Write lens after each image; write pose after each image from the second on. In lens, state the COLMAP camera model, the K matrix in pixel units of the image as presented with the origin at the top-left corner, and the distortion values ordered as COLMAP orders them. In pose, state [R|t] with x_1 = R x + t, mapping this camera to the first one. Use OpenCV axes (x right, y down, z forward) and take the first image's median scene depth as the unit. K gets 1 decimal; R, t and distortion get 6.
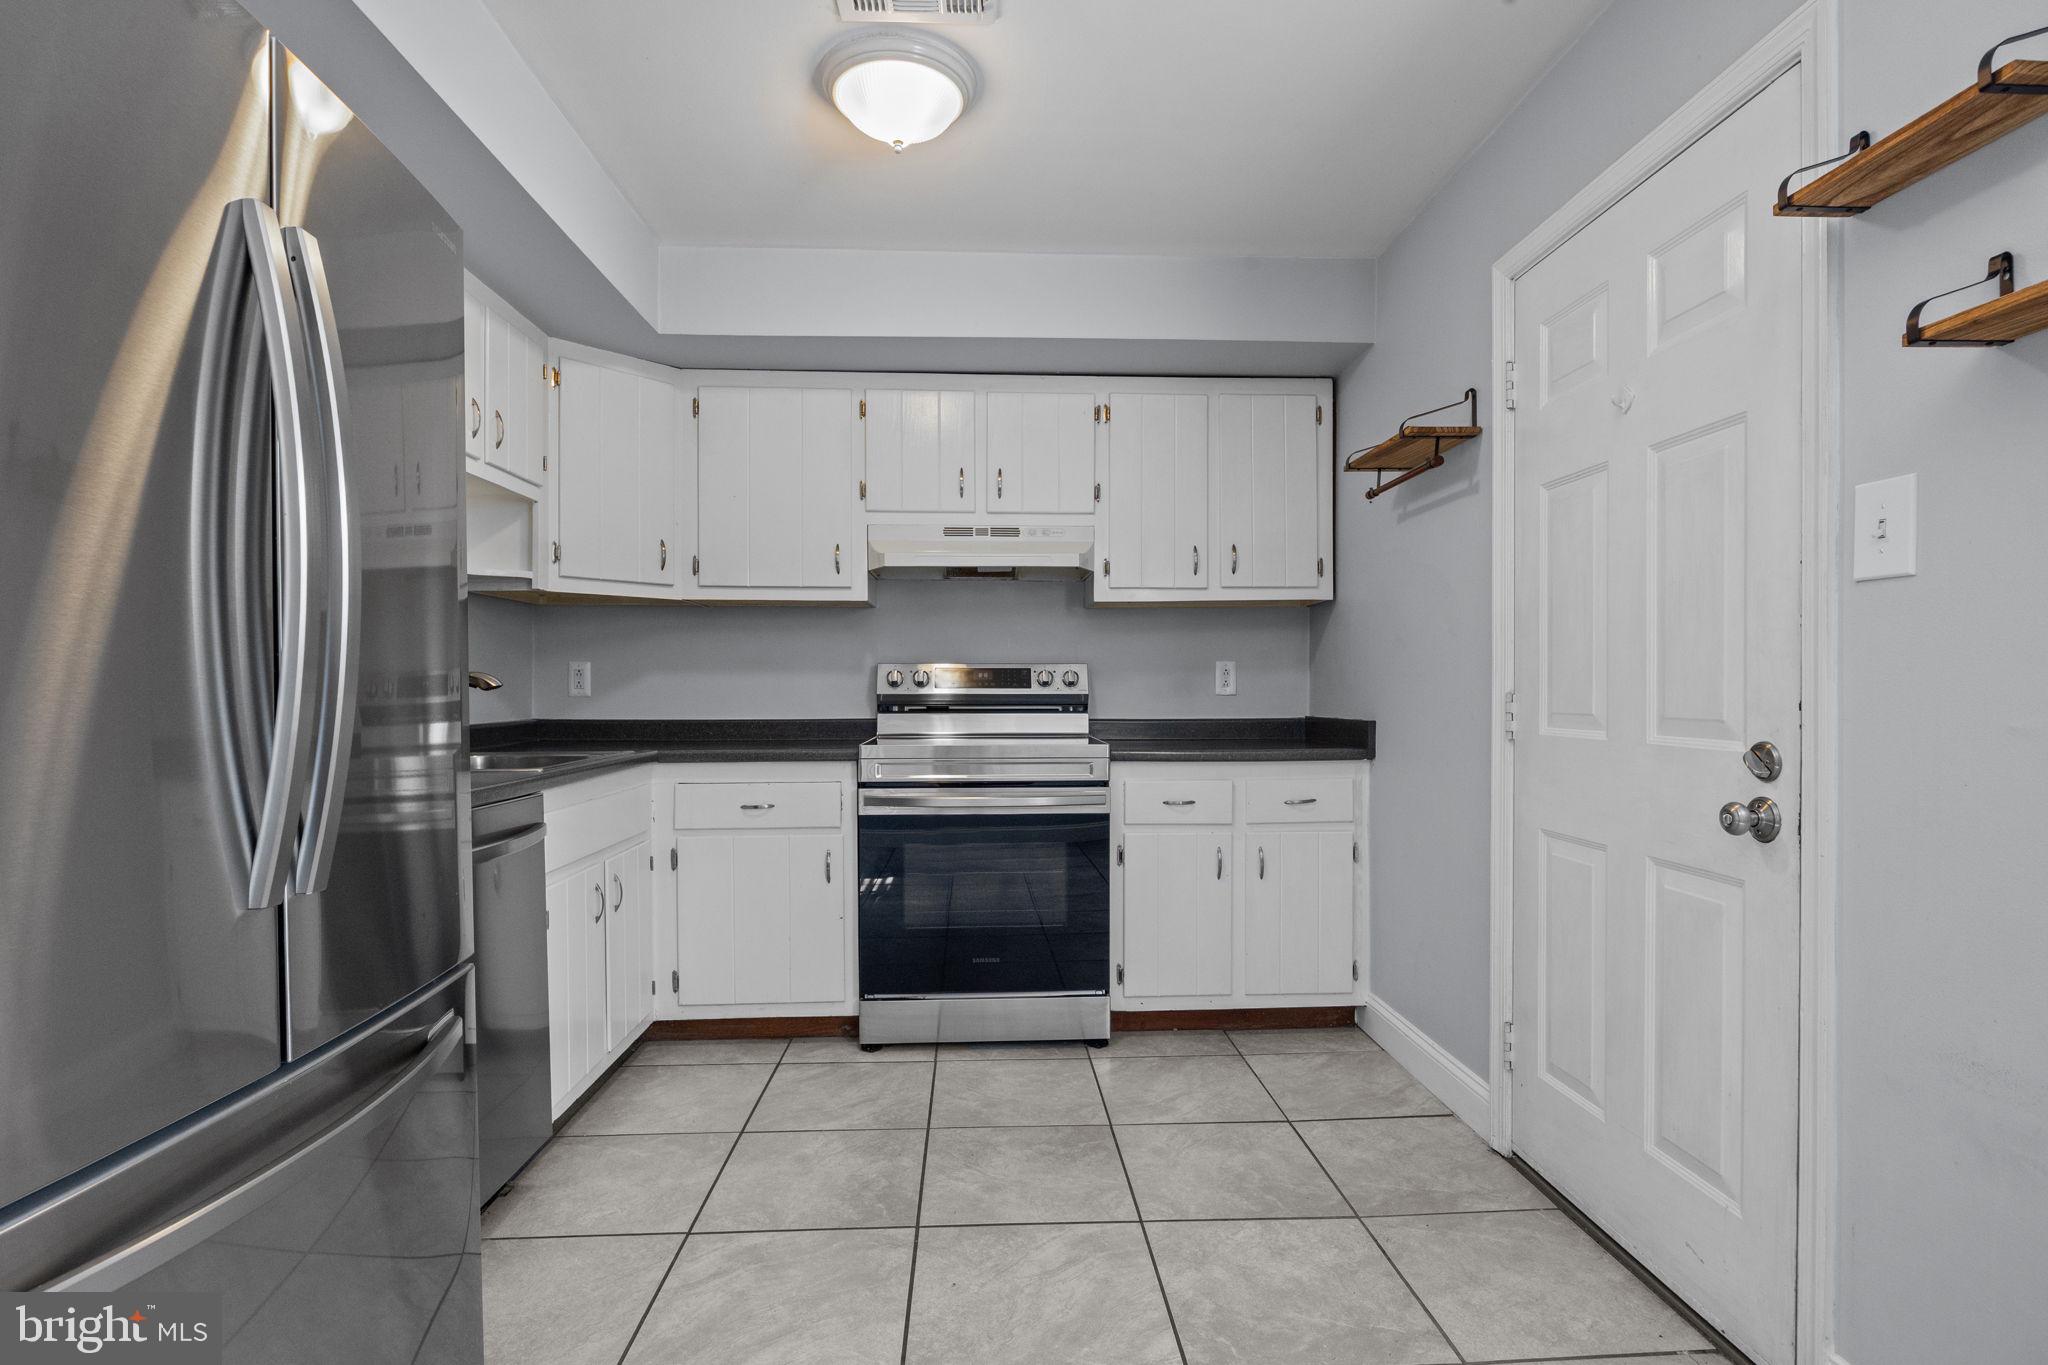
lens RADIAL K [[1001.0, 0, 1027.6], [0, 1001.0, 690.7], [0, 0, 1]] dist [-0.009863, -0.003444]
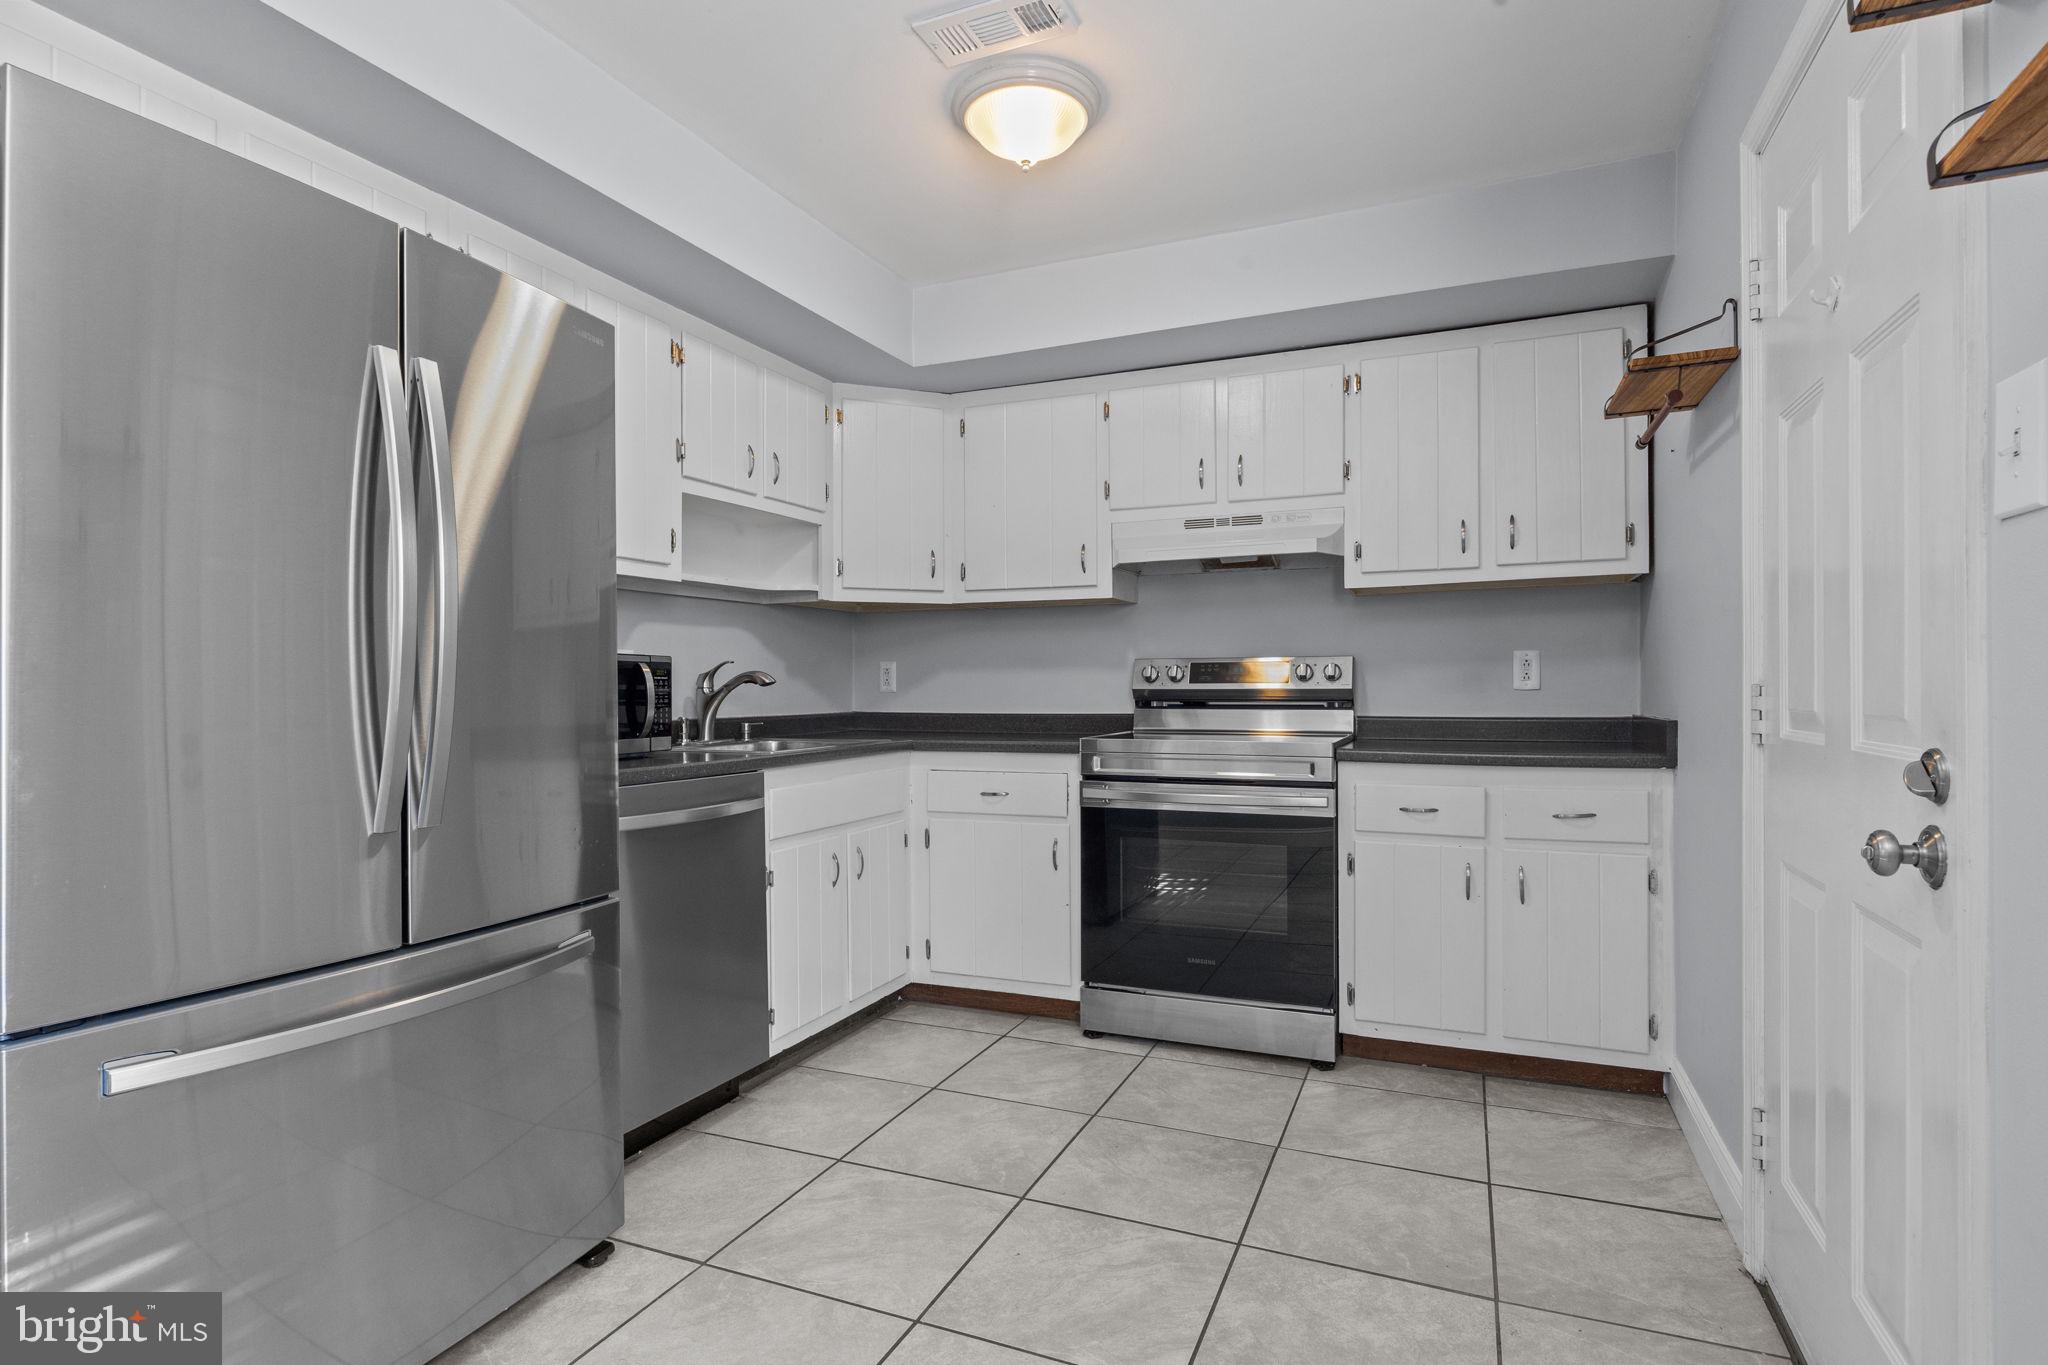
lens RADIAL K [[1032.4, 0, 1035.0], [0, 1032.4, 683.4], [0, 0, 1]] dist [-0.005220, -0.000233]
pose [[0.897534, -0.004783, -0.440920, 0.259664], [0.002601, 0.999981, -0.005554, 0.003333], [0.440938, 0.003838, 0.897529, 0.024154]]
